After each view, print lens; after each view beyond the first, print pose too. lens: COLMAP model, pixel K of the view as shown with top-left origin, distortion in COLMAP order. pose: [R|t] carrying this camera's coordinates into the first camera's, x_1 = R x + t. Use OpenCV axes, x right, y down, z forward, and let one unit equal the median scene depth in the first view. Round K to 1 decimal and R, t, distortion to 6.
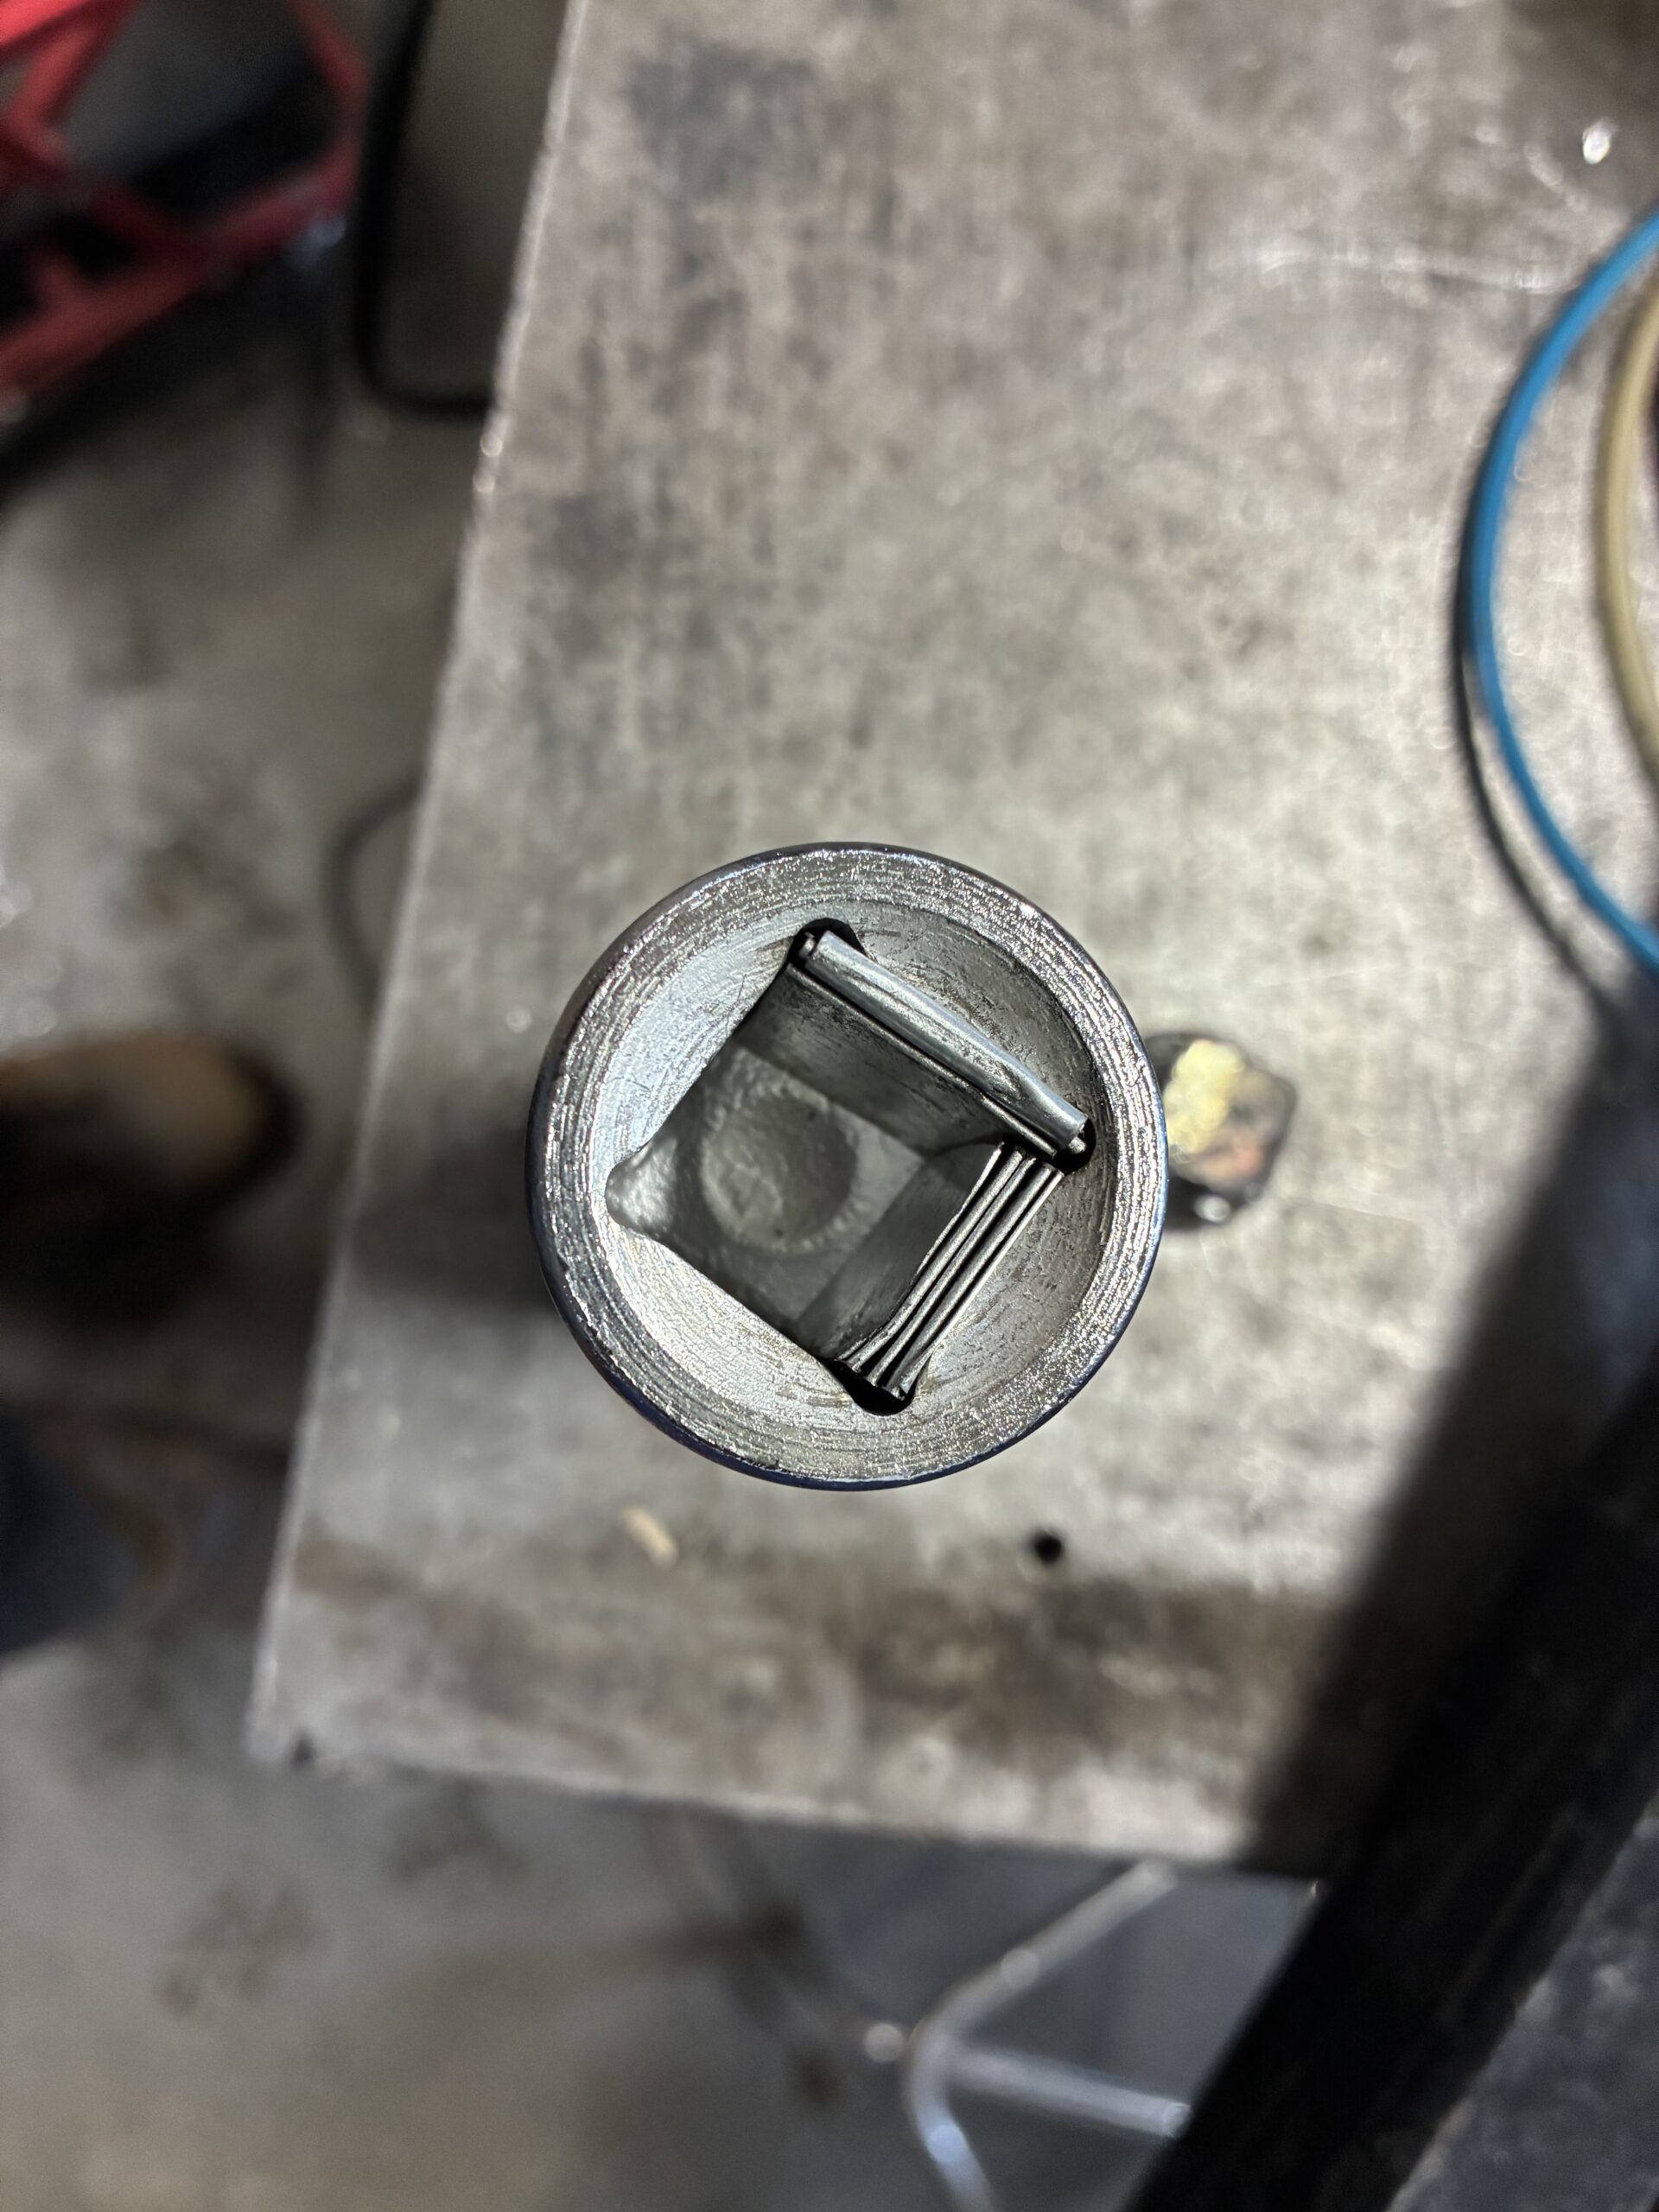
lens RADIAL K [[1711.3, 0, 831.8], [0, 1711.3, 1105.4], [0, 0, 1]] dist [0.060355, -0.102022]
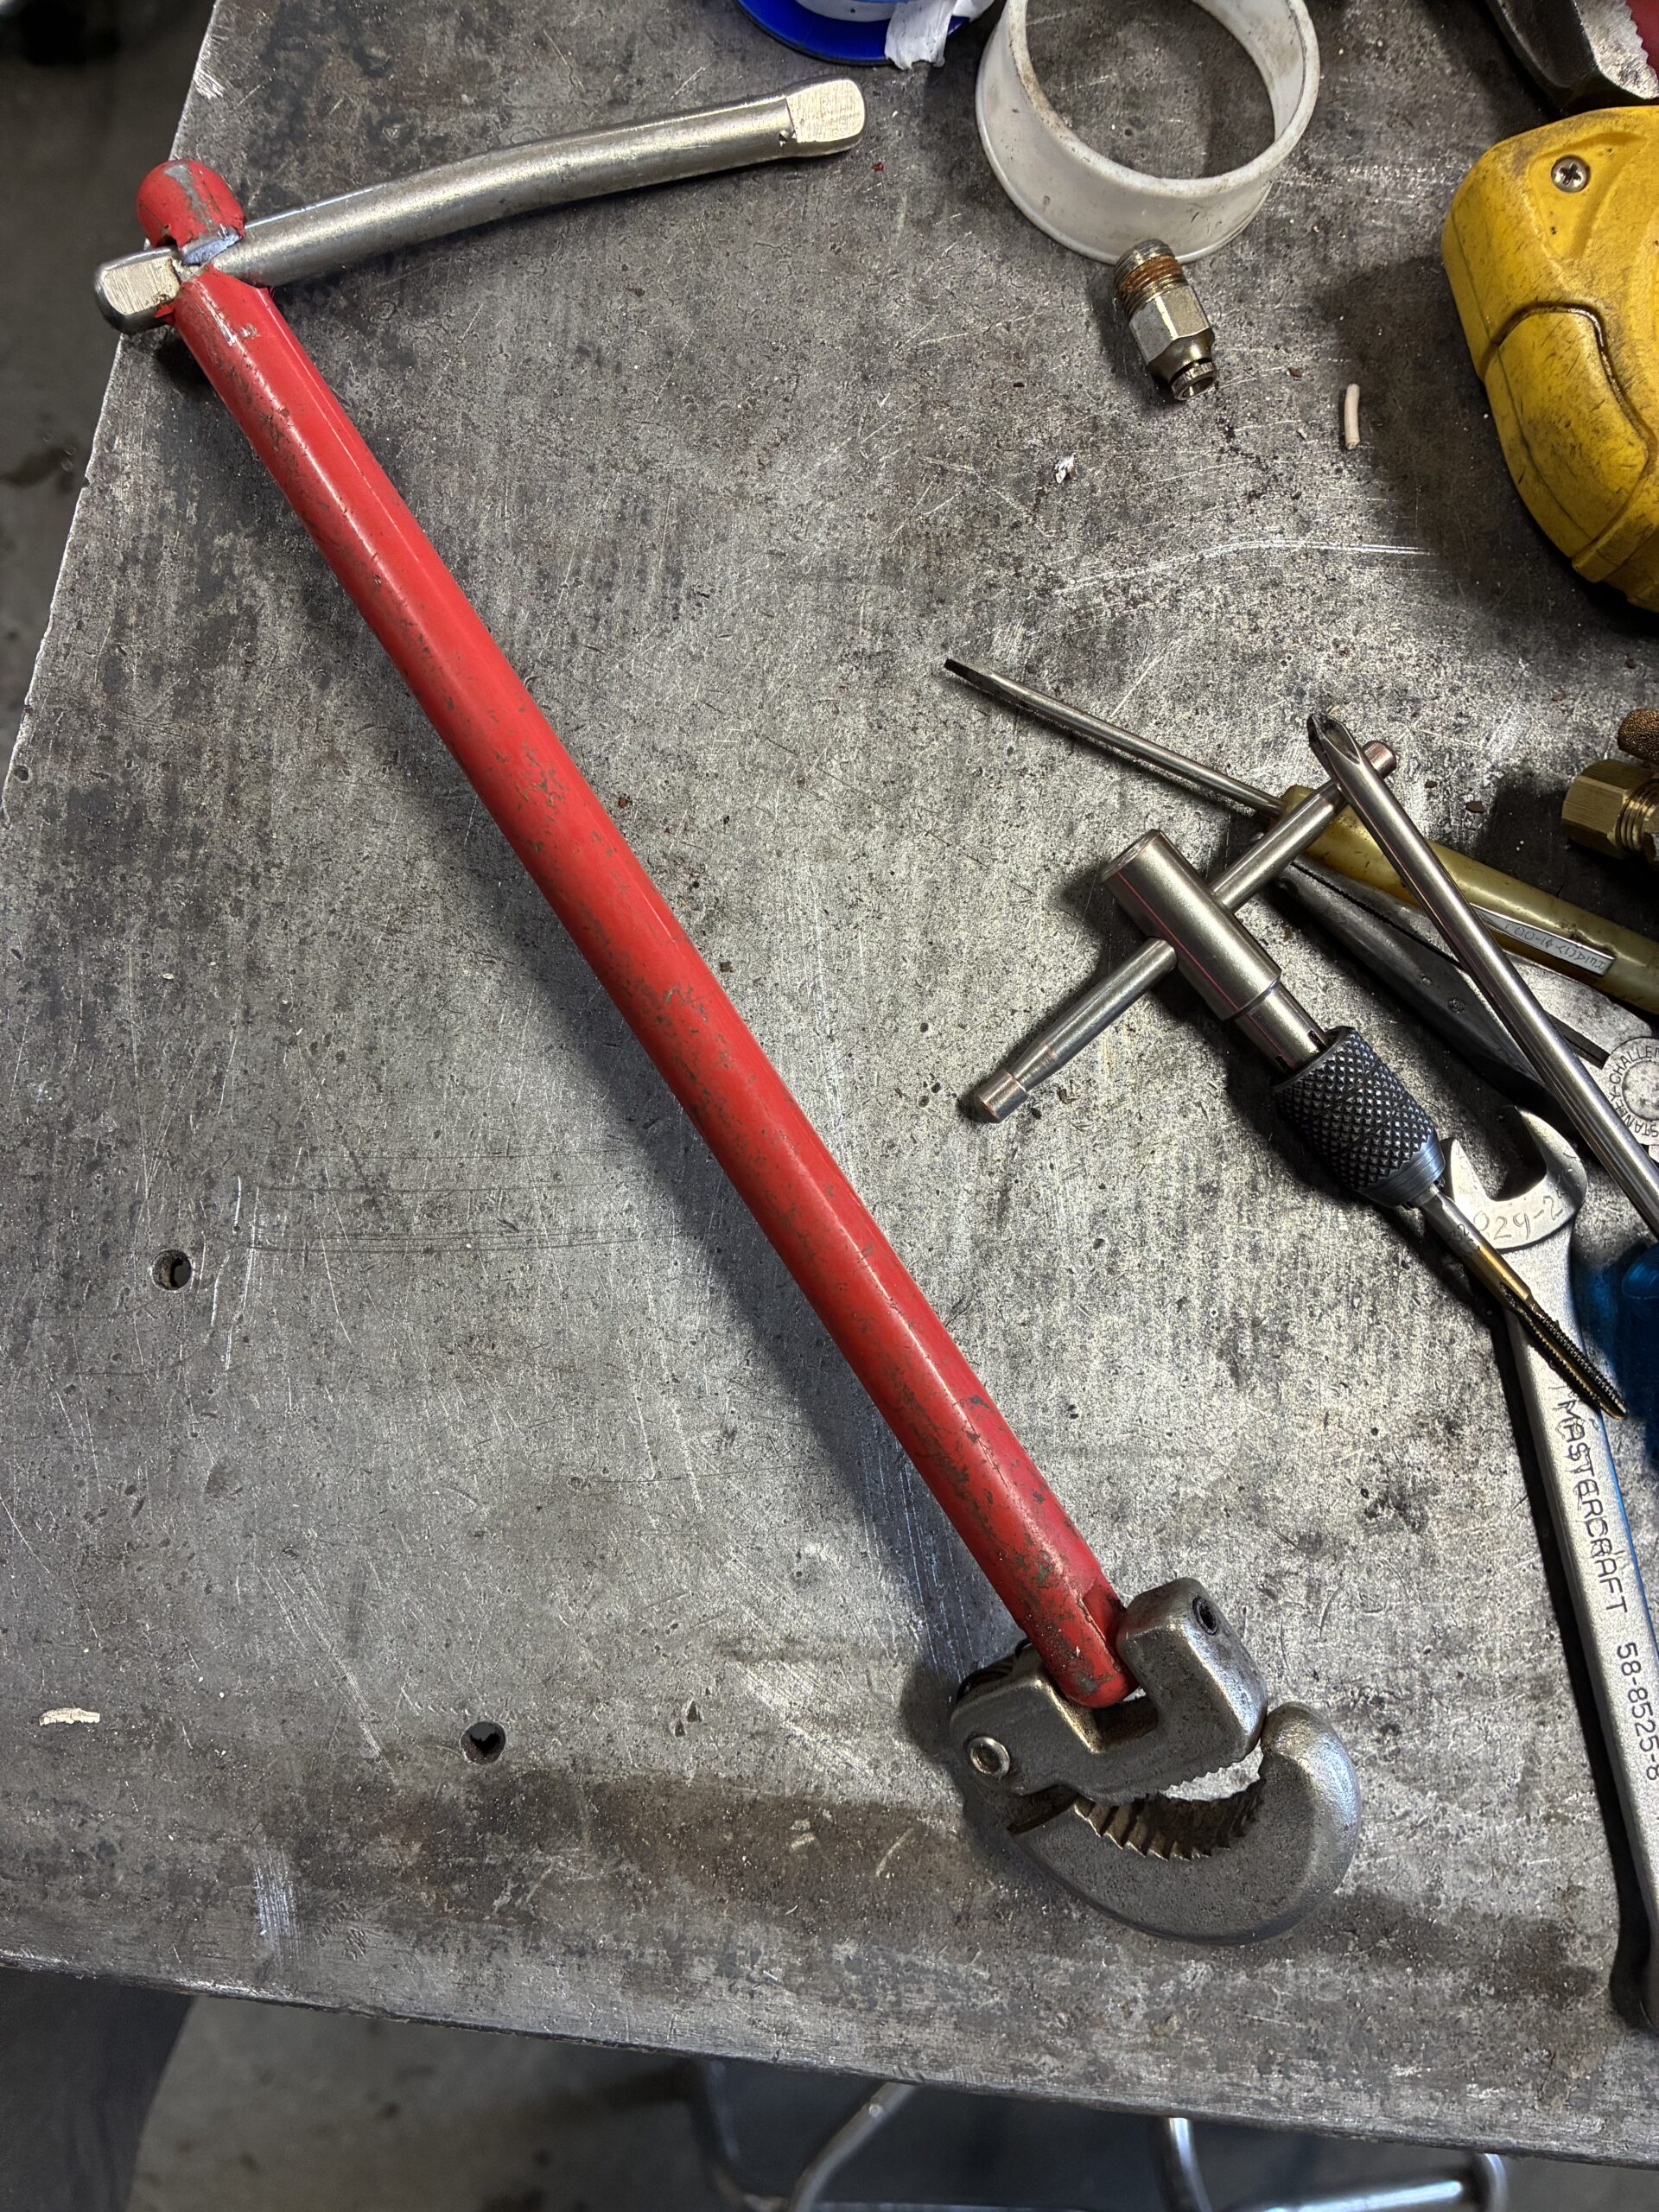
lens RADIAL K [[1711.3, 0, 831.8], [0, 1711.3, 1105.4], [0, 0, 1]] dist [0.060355, -0.102022]
pose [[0.956419, 0.050126, 0.287664, 0.001445], [-0.011431, 0.990828, -0.134646, -0.000647], [-0.291775, 0.125490, 0.948219, -0.174011]]
